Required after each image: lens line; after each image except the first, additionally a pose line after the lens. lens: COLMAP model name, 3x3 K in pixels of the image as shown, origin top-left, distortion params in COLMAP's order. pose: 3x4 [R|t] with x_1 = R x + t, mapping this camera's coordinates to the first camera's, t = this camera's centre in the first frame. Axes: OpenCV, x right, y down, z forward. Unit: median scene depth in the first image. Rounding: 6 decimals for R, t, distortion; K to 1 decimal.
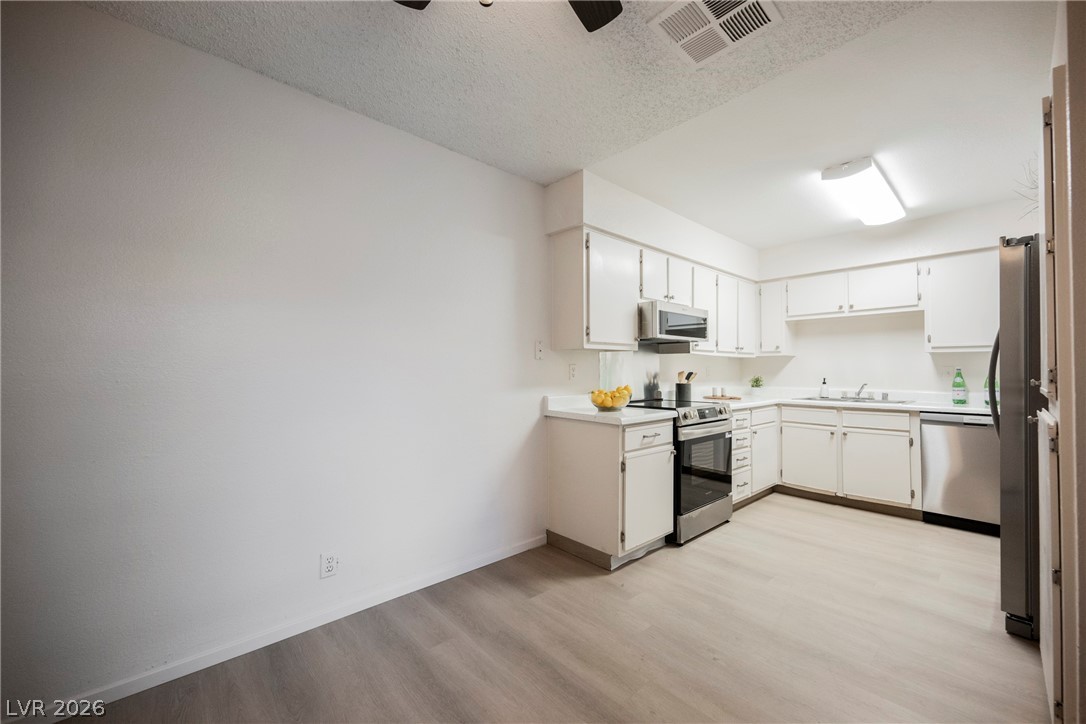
lens RADIAL K [[423.1, 0, 547.4], [0, 423.1, 363.3], [0, 0, 1]] dist [-0.000506, -0.000187]
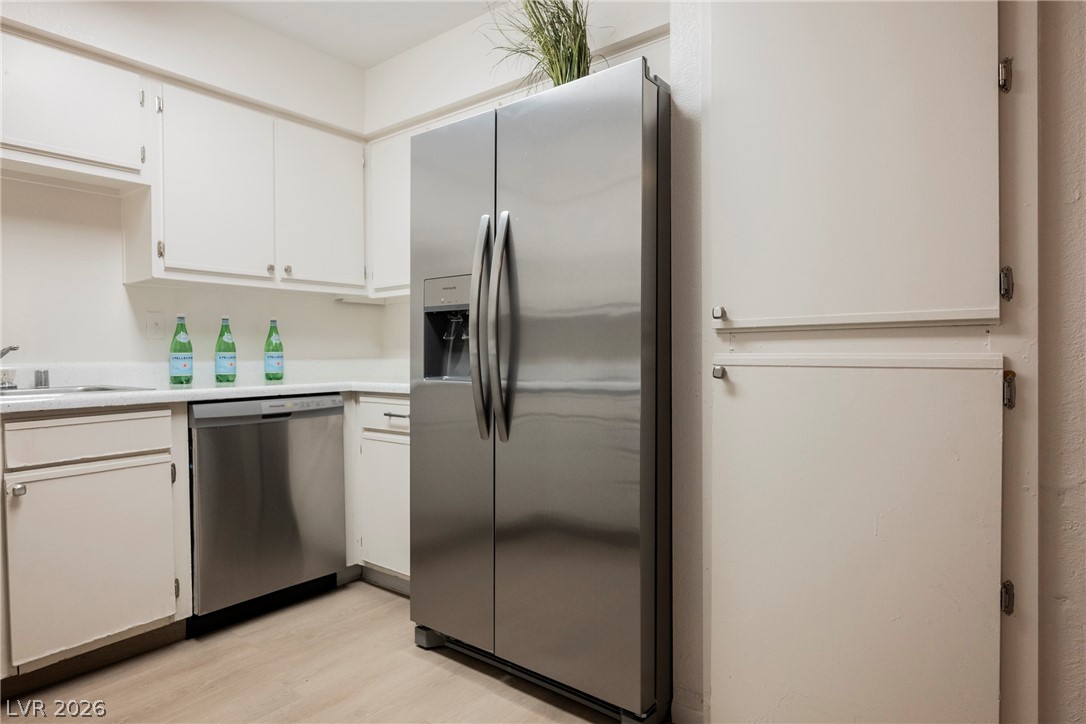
lens RADIAL K [[616.2, 0, 537.3], [0, 616.2, 361.8], [0, 0, 1]] dist [0.003549, -0.004680]
pose [[-0.173993, -0.012679, 0.984665, 0.147623], [-0.011940, 0.999871, 0.010765, 0.054115], [-0.984674, -0.009884, -0.174122, 0.692444]]
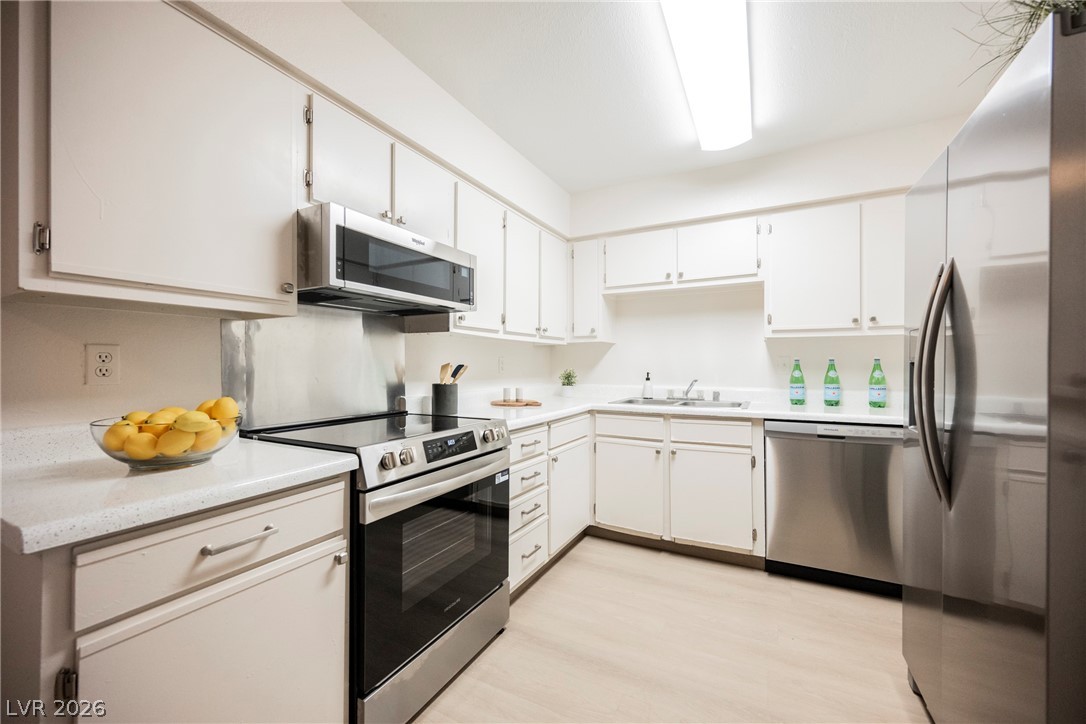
lens RADIAL K [[423.1, 0, 547.7], [0, 423.1, 362.6], [0, 0, 1]] dist [-0.000506, -0.000187]
pose [[0.937190, 0.000437, 0.348819, 0.269107], [-0.004814, 0.999920, 0.011679, 0.011257], [-0.348786, -0.012625, 0.937118, 0.426882]]
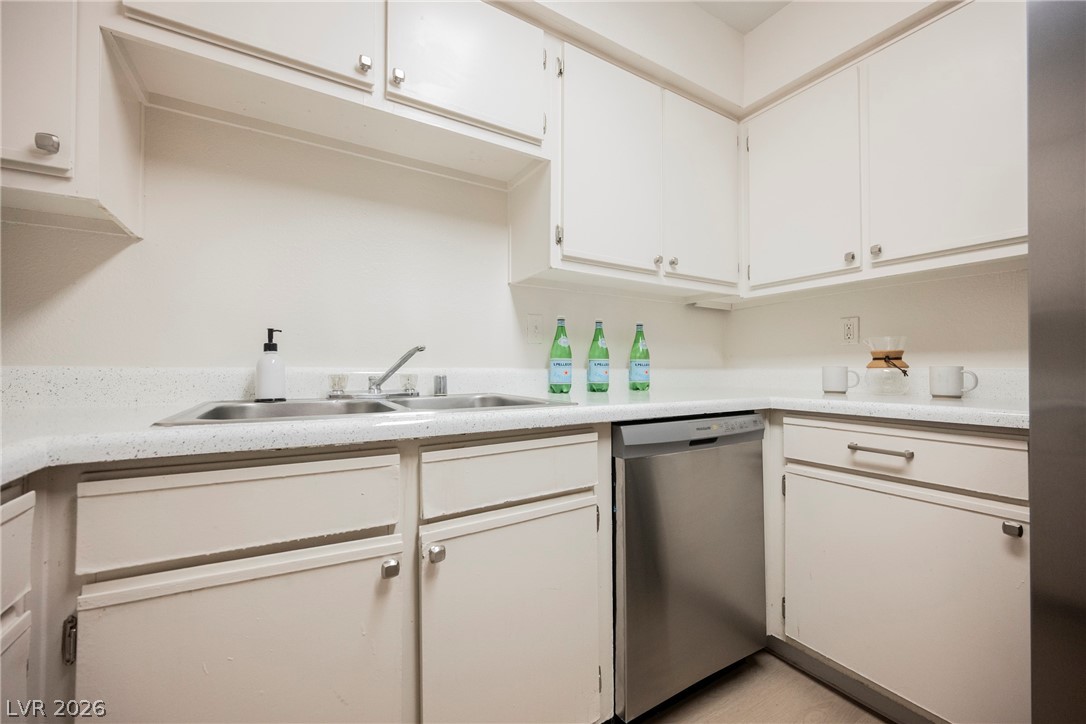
lens RADIAL K [[423.1, 0, 533.8], [0, 423.1, 360.9], [0, 0, 1]] dist [-0.000506, -0.000187]
pose [[0.190896, 0.016914, 0.981465, 0.498743], [-0.020889, 0.999695, -0.013165, 0.065577], [-0.981388, -0.017989, 0.191191, 0.927977]]
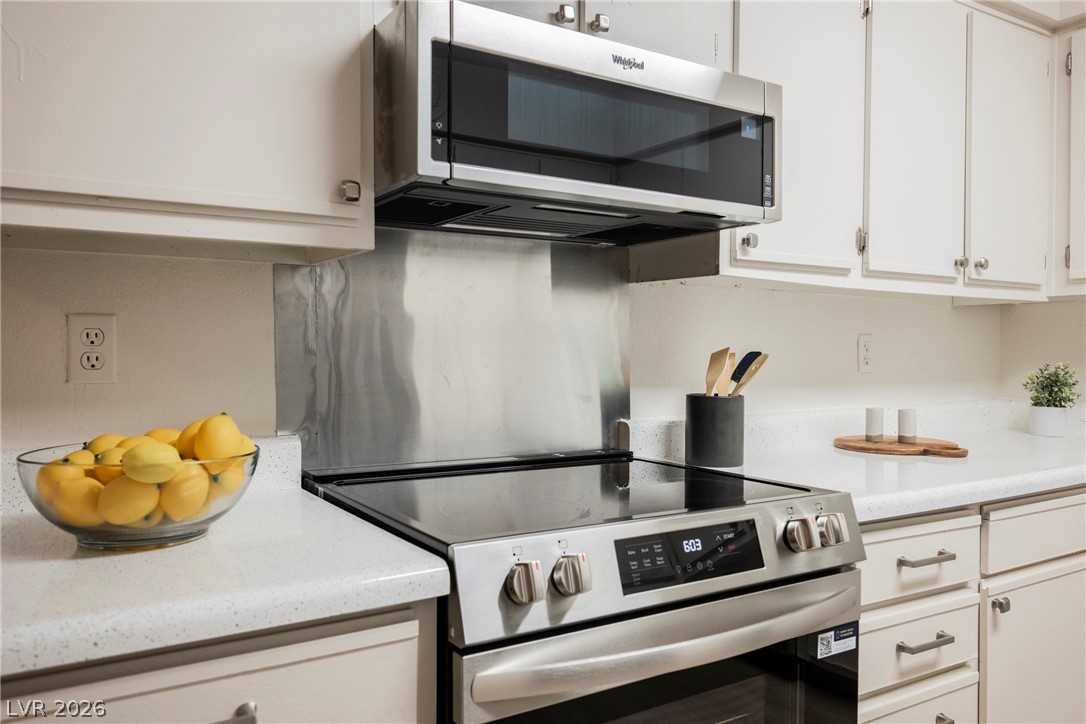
lens RADIAL K [[820.8, 0, 544.3], [0, 820.8, 359.5], [0, 0, 1]] dist [-0.006822, 0.006324]
pose [[0.987176, 0.005294, -0.159547, 0.321607], [-0.000695, 0.999583, 0.028871, 0.012317], [0.159633, -0.028390, 0.986768, 0.526848]]
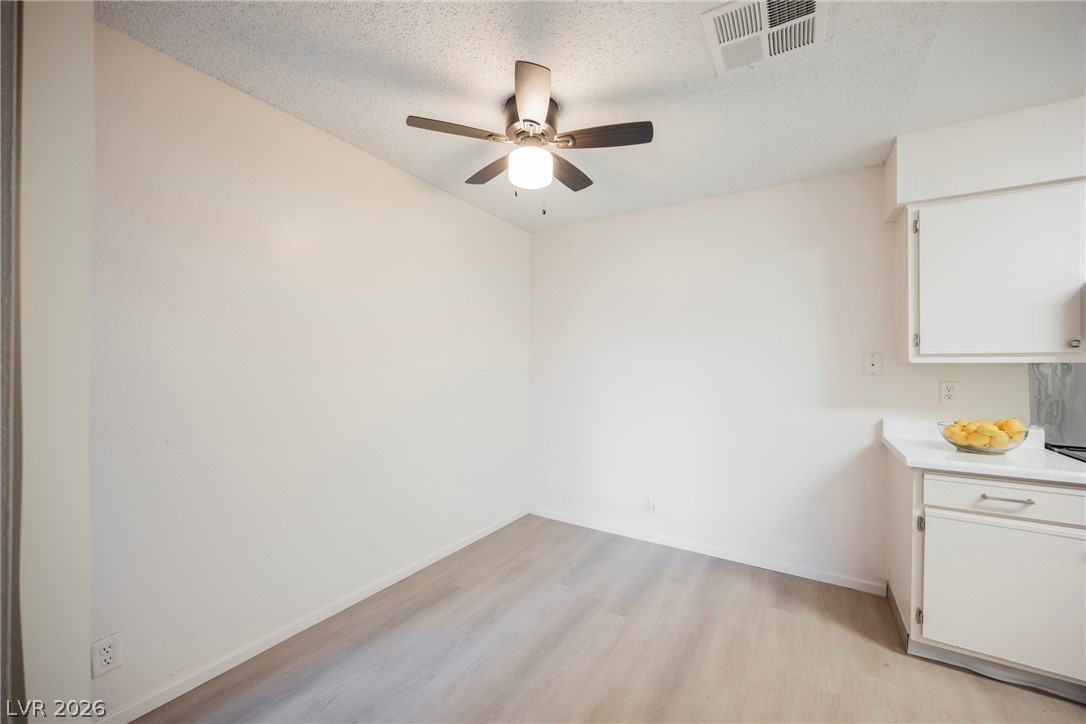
lens RADIAL K [[423.1, 0, 540.0], [0, 423.1, 361.9], [0, 0, 1]] dist [-0.000506, -0.000187]
pose [[0.276564, -0.002044, -0.960993, 0.494148], [0.011978, 0.999927, 0.001321, -0.035677], [0.960921, -0.011876, 0.276569, 0.103074]]
